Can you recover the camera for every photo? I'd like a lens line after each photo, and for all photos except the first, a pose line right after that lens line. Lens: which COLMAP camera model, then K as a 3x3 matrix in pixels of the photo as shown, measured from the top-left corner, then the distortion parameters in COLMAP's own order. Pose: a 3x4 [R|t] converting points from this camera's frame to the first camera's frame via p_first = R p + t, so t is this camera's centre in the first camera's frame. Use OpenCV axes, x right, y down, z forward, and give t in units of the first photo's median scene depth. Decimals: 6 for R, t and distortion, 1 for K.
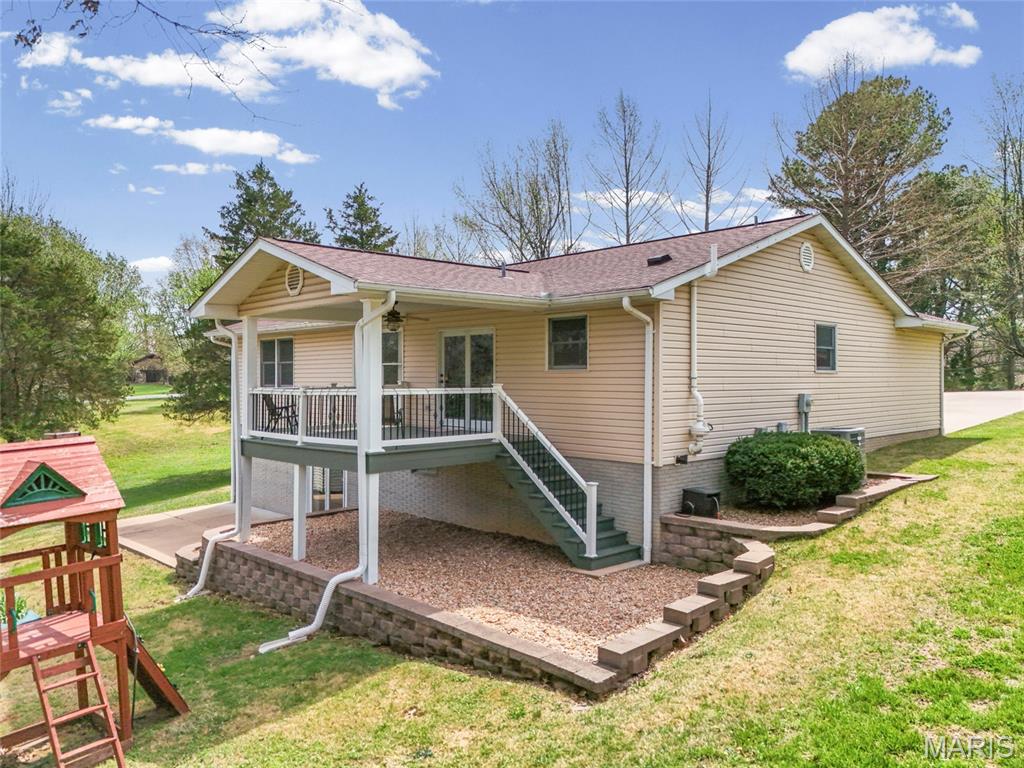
lens RADIAL K [[767.0, 0, 516.4], [0, 767.0, 379.3], [0, 0, 1]] dist [0.062307, -0.032749]
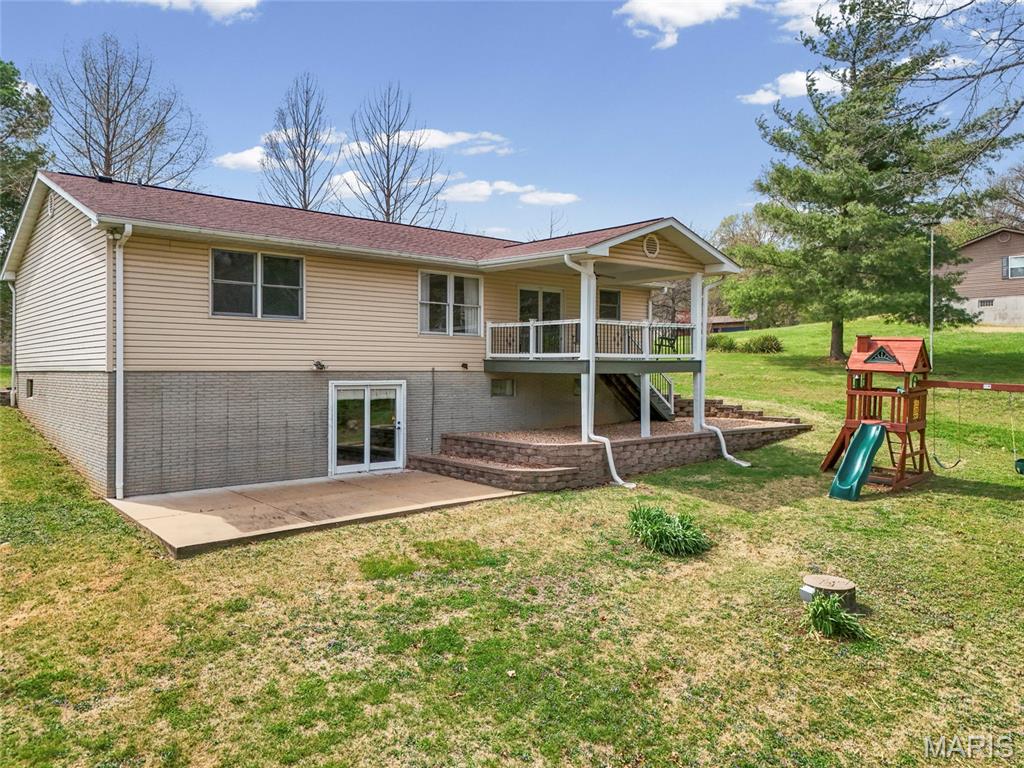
lens RADIAL K [[767.0, 0, 511.6], [0, 767.0, 378.2], [0, 0, 1]] dist [0.062307, -0.032749]
pose [[0.074705, -0.011175, 0.997143, -1.736295], [-0.001879, 0.999934, 0.011347, 0.101979], [-0.997204, -0.002722, 0.074679, 1.135671]]
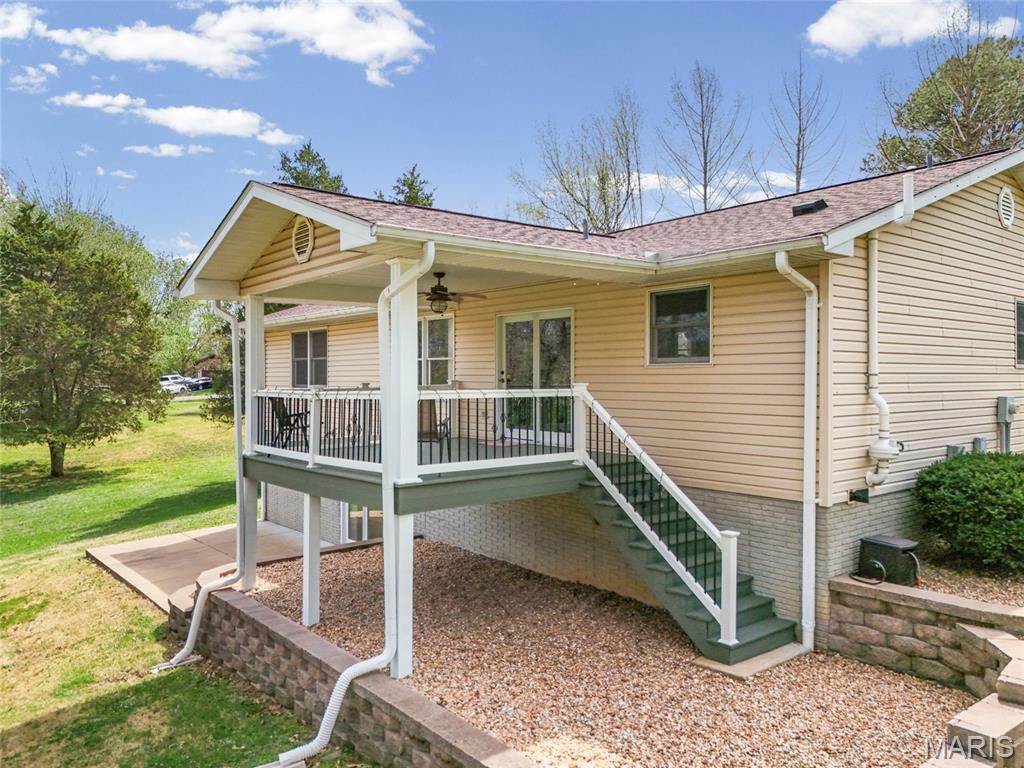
lens RADIAL K [[767.0, 0, 511.6], [0, 767.0, 380.2], [0, 0, 1]] dist [0.062307, -0.032749]
pose [[0.996711, -0.001153, -0.081035, -0.031512], [0.001200, 0.999999, 0.000537, 0.002545], [0.081034, -0.000632, 0.996711, 0.283530]]
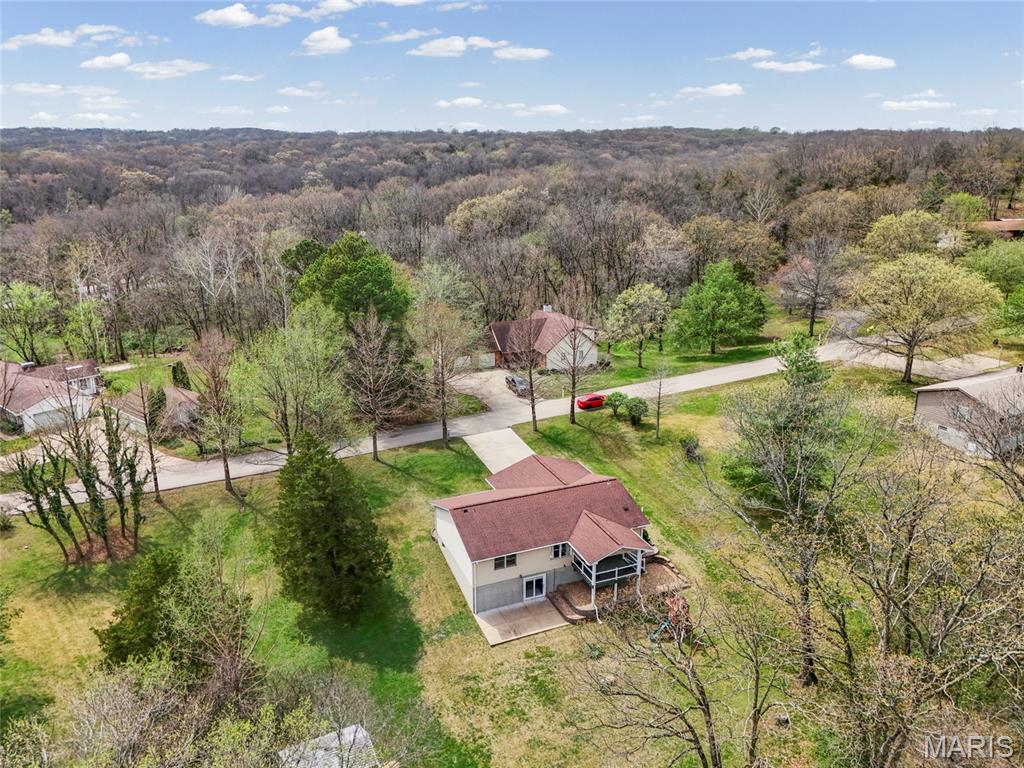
lens RADIAL K [[767.0, 0, 508.8], [0, 767.0, 379.6], [0, 0, 1]] dist [0.062307, -0.032749]
pose [[0.384315, -0.279774, 0.879789, -4.428301], [0.000134, 0.952992, 0.302995, -2.567626], [-0.923202, -0.116328, 0.366287, -0.011140]]
